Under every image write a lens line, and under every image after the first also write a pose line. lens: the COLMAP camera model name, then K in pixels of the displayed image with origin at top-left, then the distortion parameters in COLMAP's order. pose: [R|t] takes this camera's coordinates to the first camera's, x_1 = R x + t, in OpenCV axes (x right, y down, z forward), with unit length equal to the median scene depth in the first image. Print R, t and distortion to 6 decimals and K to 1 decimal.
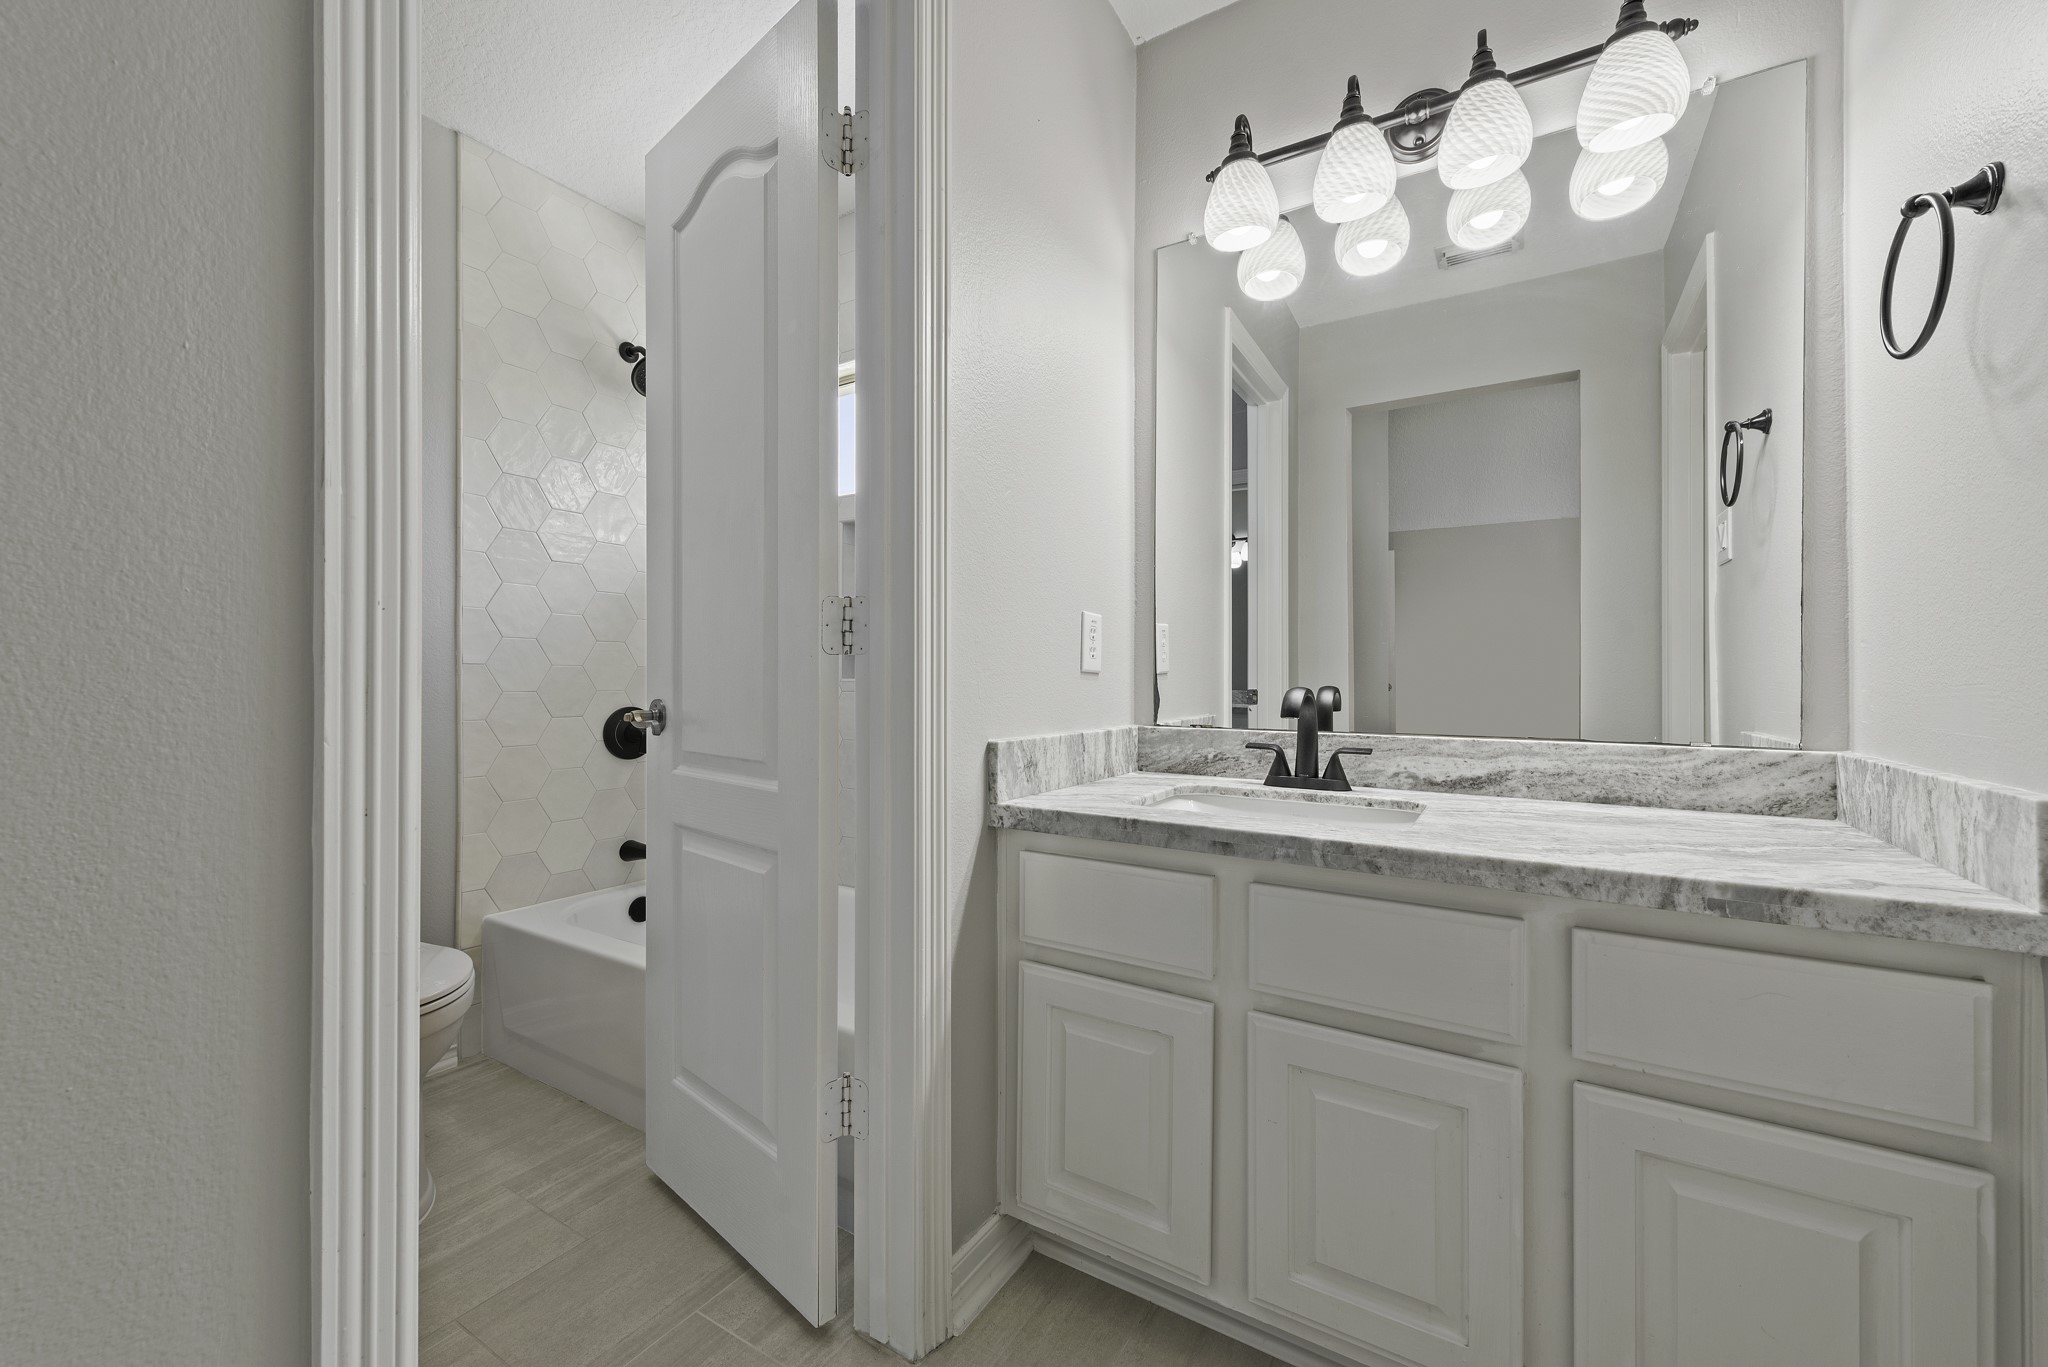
lens RADIAL K [[808.4, 0, 1021.6], [0, 808.4, 676.5], [0, 0, 1]] dist [0.008239, -0.000286]
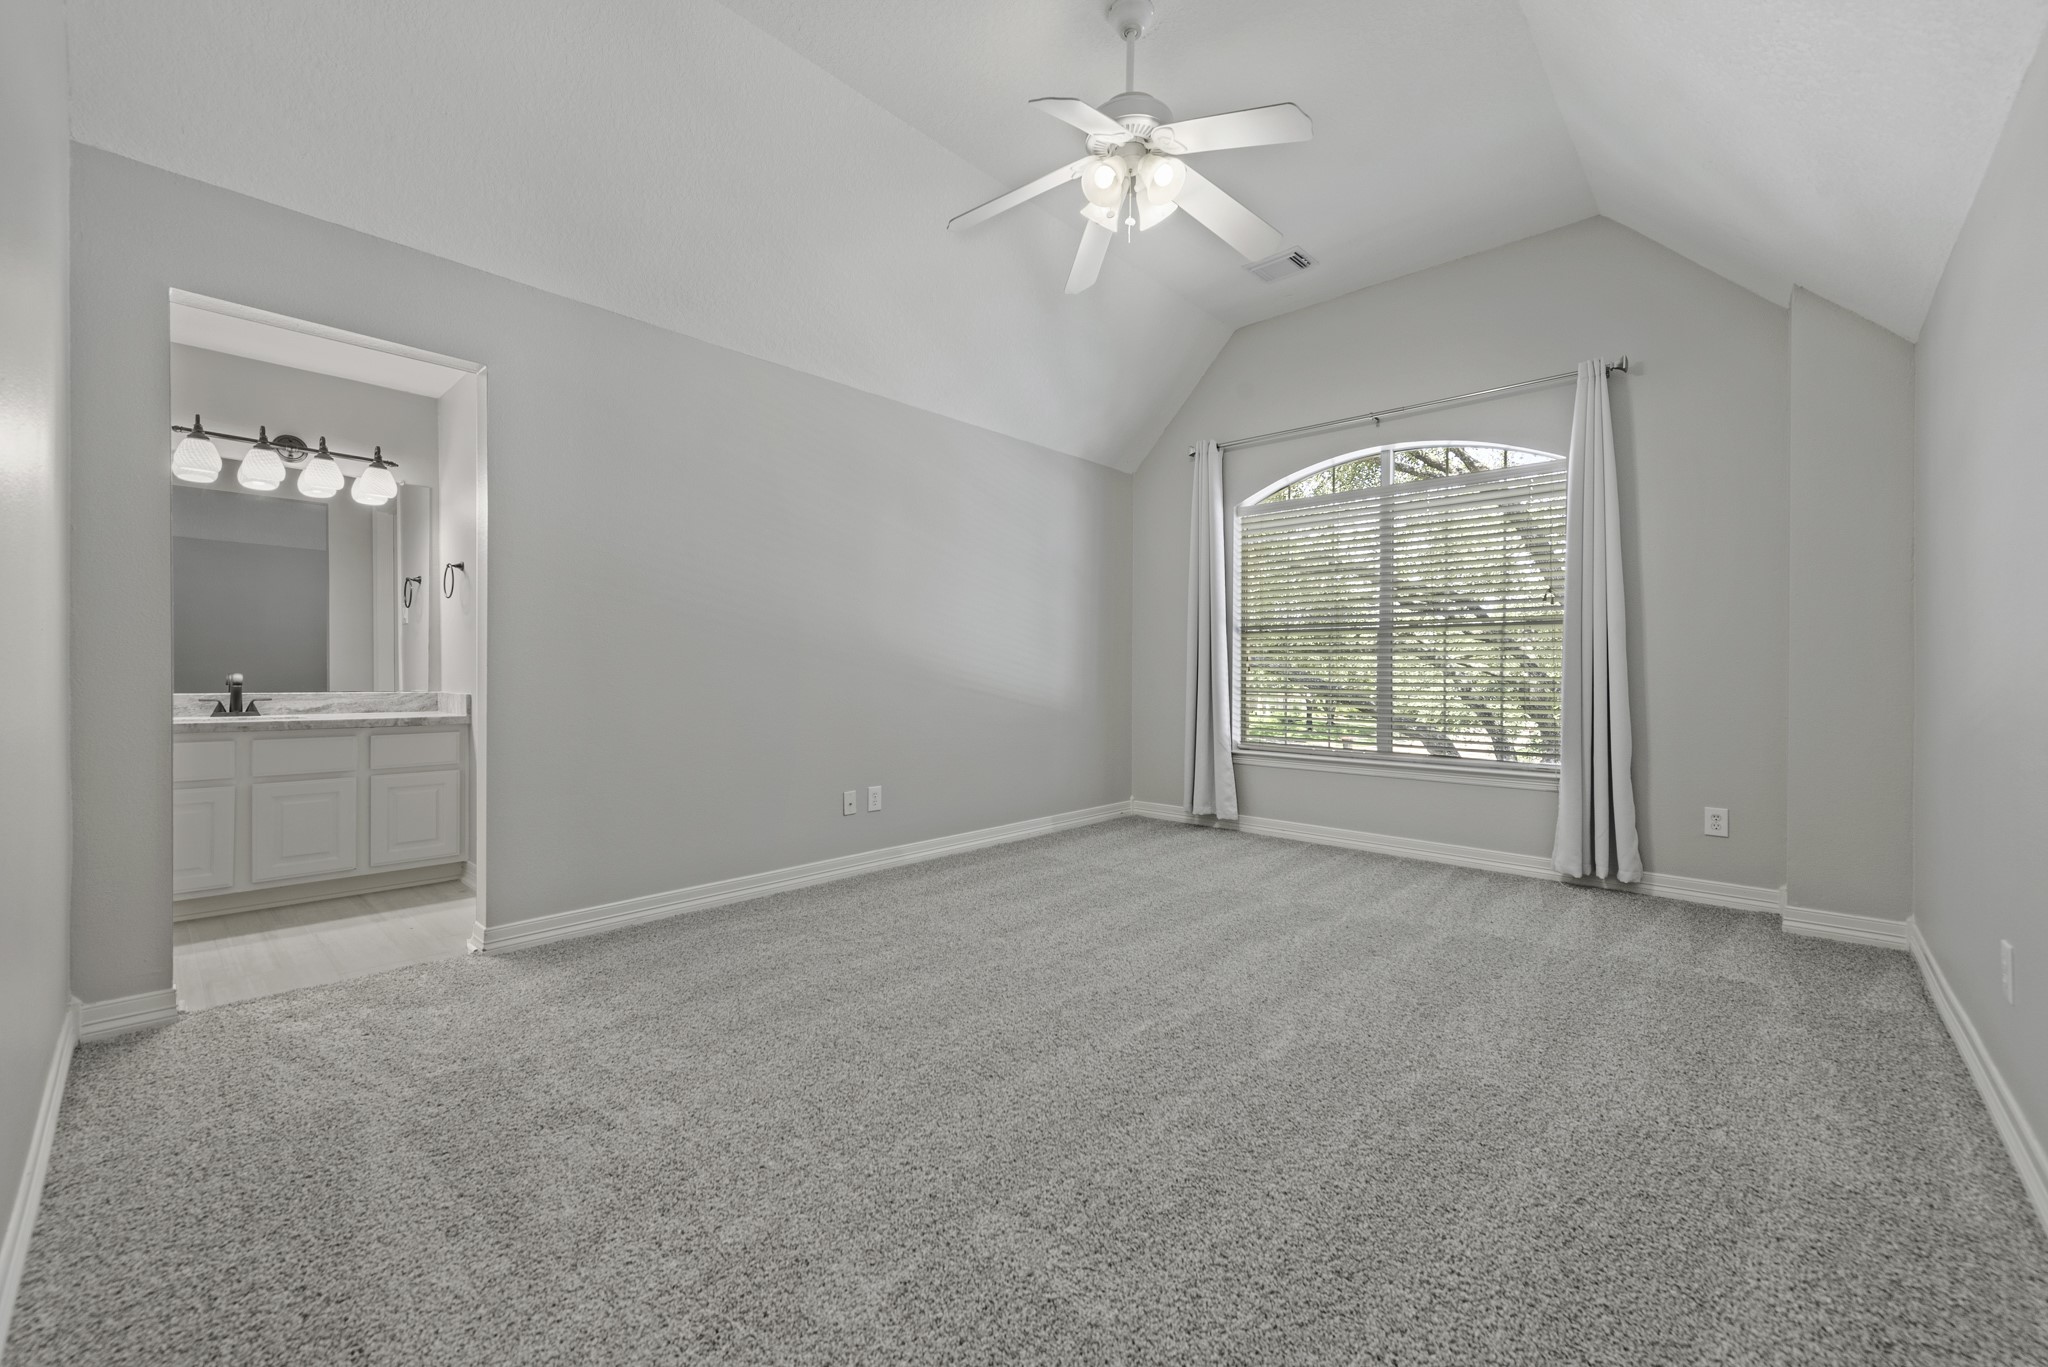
lens RADIAL K [[808.4, 0, 1024.0], [0, 808.4, 673.5], [0, 0, 1]] dist [0.008239, -0.000286]
pose [[0.192074, 0.000313, 0.981380, -1.638736], [-0.000338, 1.000000, -0.000253, 0.013135], [-0.981380, -0.000284, 0.192074, -1.813031]]
